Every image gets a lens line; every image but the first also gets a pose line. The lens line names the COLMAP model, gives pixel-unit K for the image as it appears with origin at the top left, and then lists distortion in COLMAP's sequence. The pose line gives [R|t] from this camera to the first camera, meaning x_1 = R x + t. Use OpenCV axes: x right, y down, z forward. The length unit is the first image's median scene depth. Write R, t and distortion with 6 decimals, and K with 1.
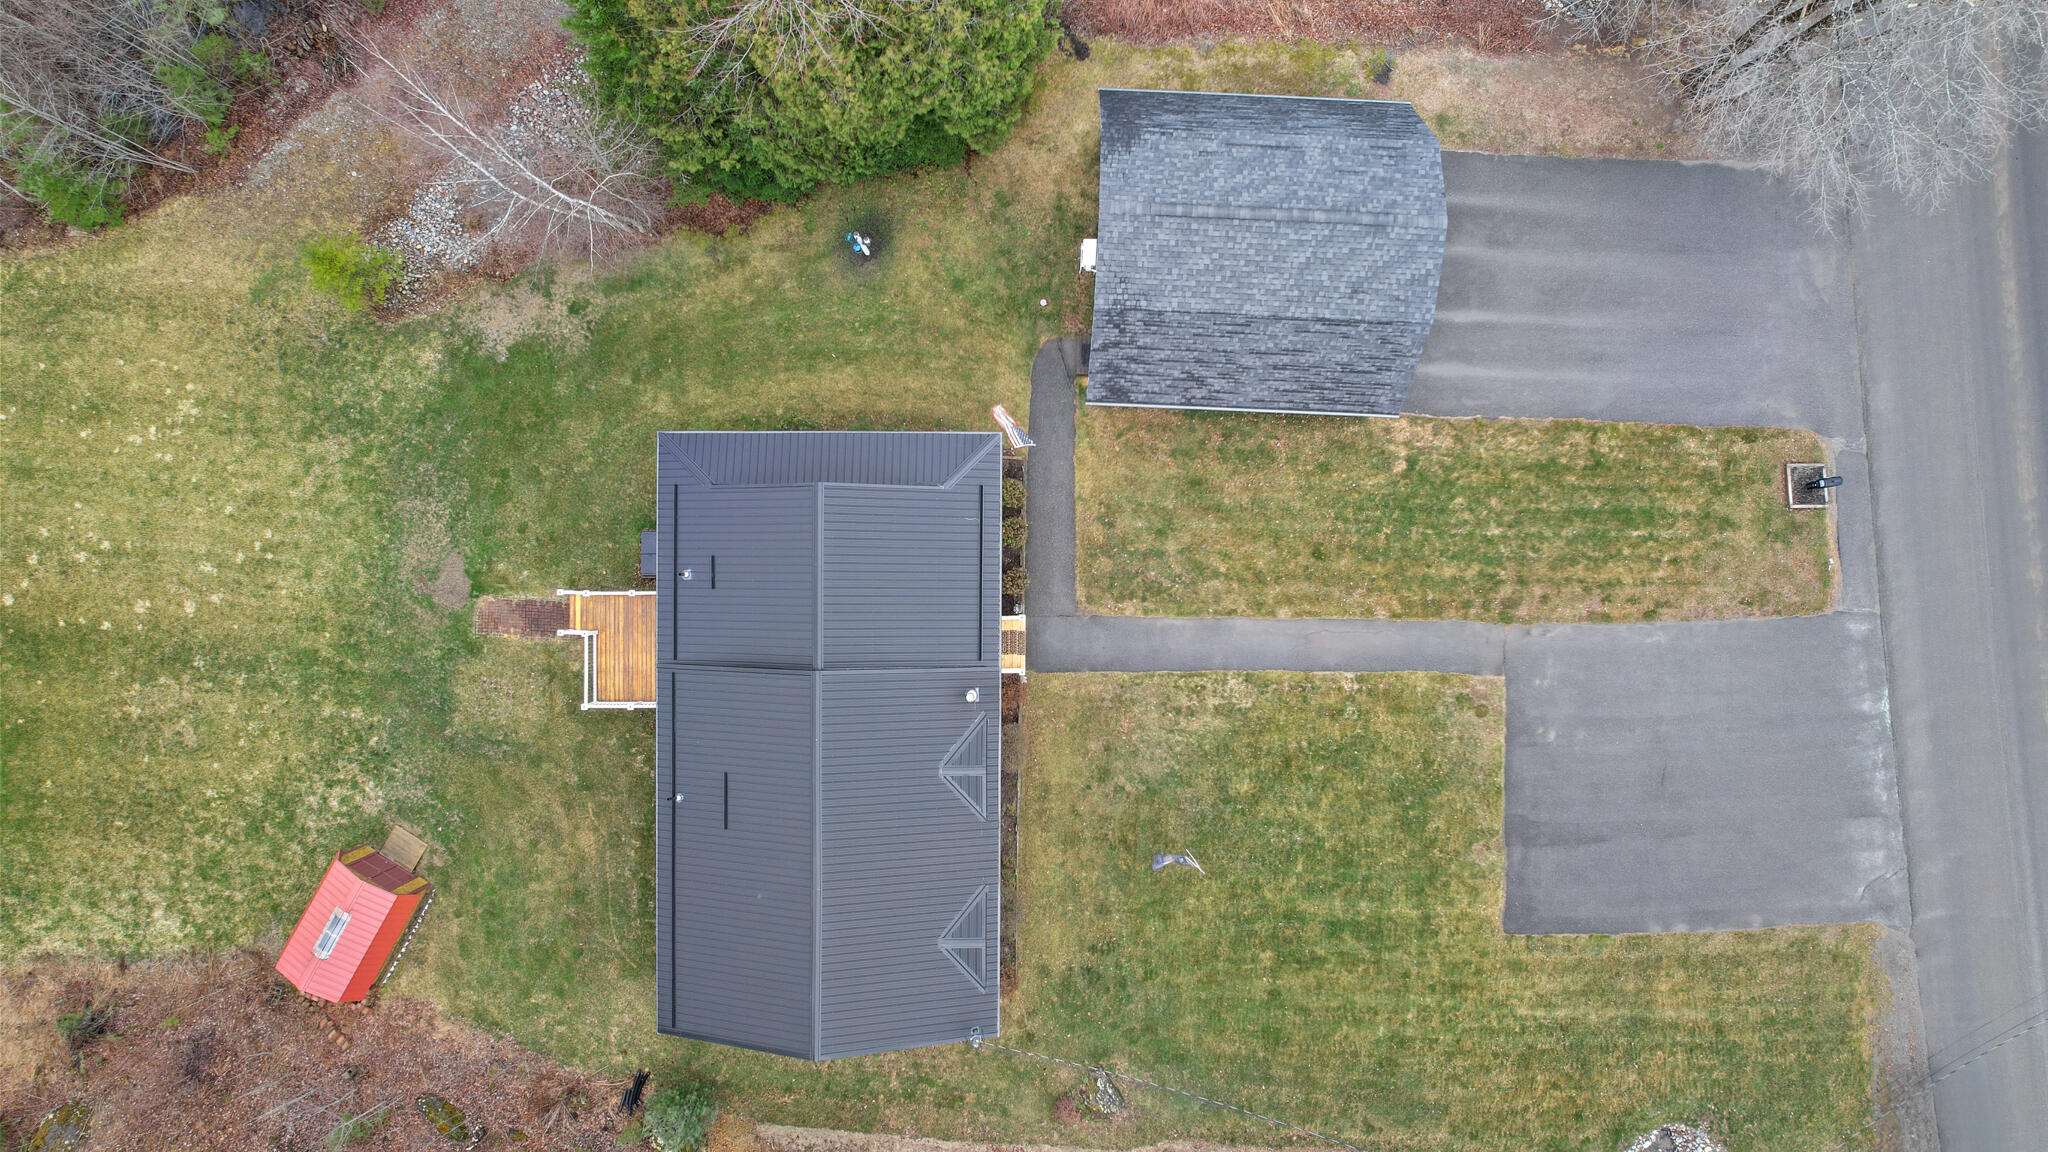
lens RADIAL K [[1311.1, 0, 1033.7], [0, 1311.1, 577.7], [0, 0, 1]] dist [-0.067571, 0.055575]
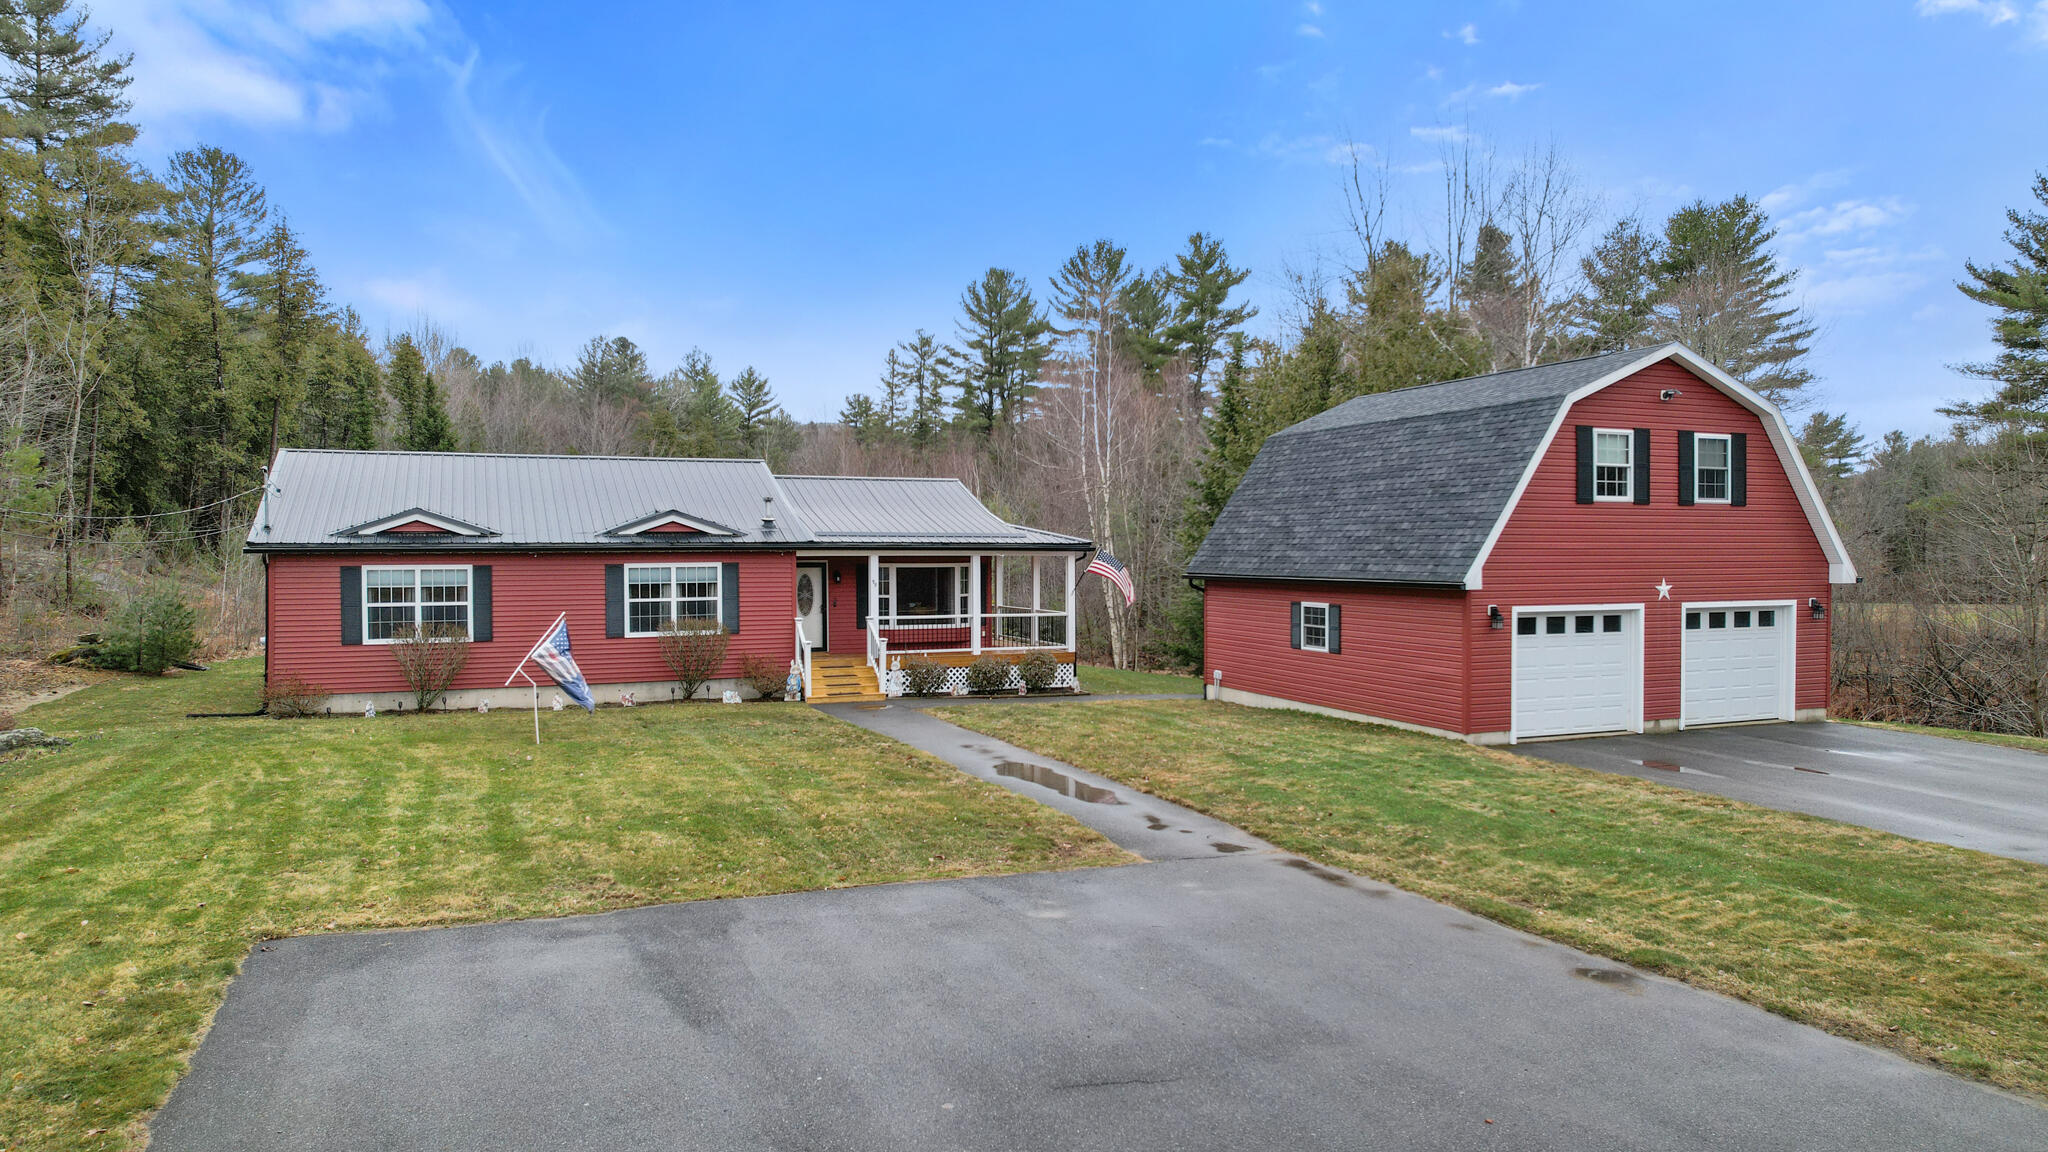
lens RADIAL K [[1311.1, 0, 1033.7], [0, 1311.1, 577.7], [0, 0, 1]] dist [-0.067571, 0.055575]
pose [[0.409021, 0.022048, -0.912258, 0.654555], [-0.912491, 0.001299, -0.409094, 0.240315], [-0.007834, 0.999756, 0.020650, 0.931113]]
